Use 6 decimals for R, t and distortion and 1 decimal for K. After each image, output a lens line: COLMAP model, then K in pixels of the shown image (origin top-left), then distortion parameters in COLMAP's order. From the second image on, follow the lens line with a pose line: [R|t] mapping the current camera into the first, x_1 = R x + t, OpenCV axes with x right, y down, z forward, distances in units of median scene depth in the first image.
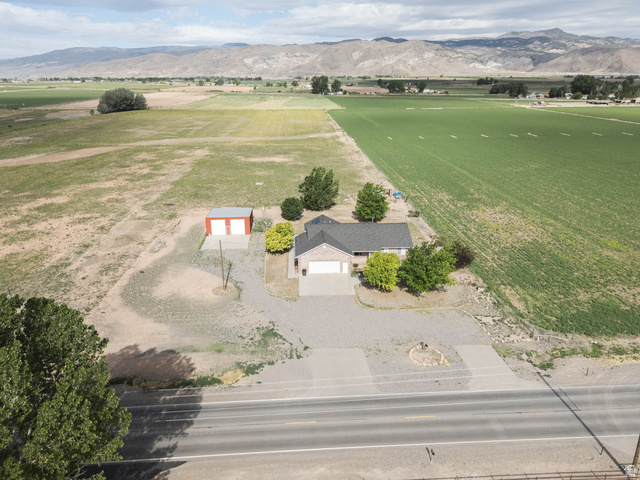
lens RADIAL K [[469.8, 0, 319.0], [0, 469.8, 238.7], [0, 0, 1]] dist [0.077235, -0.072863]
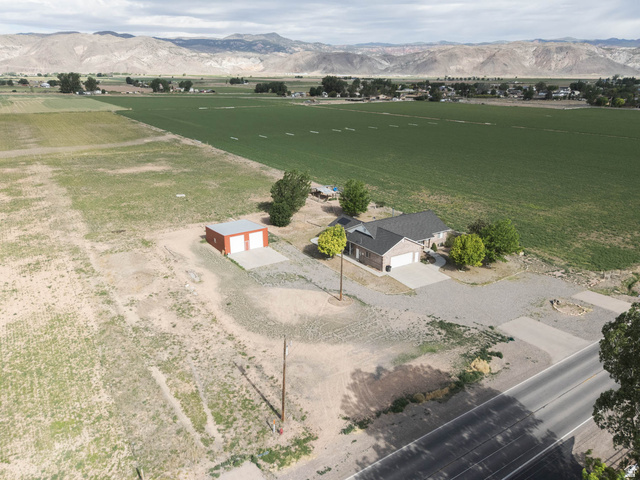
lens RADIAL K [[469.8, 0, 319.0], [0, 469.8, 238.7], [0, 0, 1]] dist [0.077235, -0.072863]
pose [[0.868037, -0.159576, 0.470157, -0.480852], [0.158221, 0.986480, 0.042702, -0.046236], [-0.470615, 0.037322, 0.881549, 0.115559]]
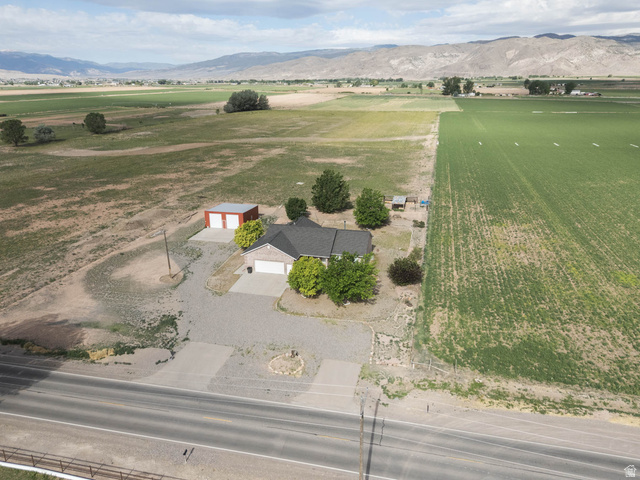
lens RADIAL K [[469.8, 0, 319.0], [0, 469.8, 238.7], [0, 0, 1]] dist [0.077235, -0.072863]
pose [[0.957670, 0.091768, -0.272848, 0.290621], [-0.092383, 0.995667, 0.010619, -0.015903], [0.272641, 0.015037, 0.961998, 0.037853]]
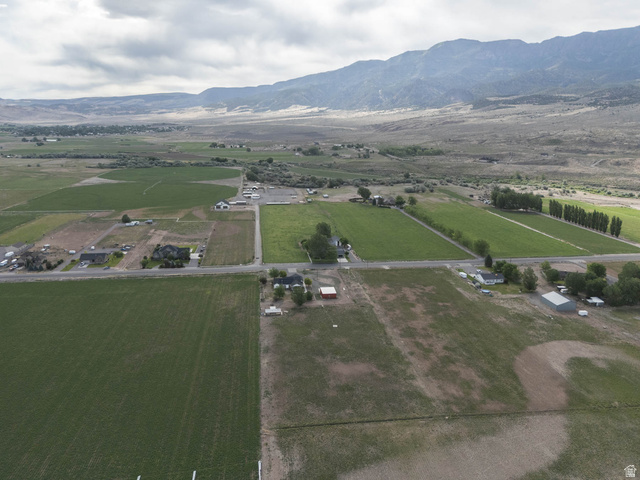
lens RADIAL K [[469.8, 0, 319.0], [0, 469.8, 238.7], [0, 0, 1]] dist [0.077235, -0.072863]
pose [[-0.996755, 0.007937, -0.080109, 0.101860], [-0.036941, 0.839071, 0.542767, -1.917734], [0.071525, 0.543965, -0.836054, 3.269978]]
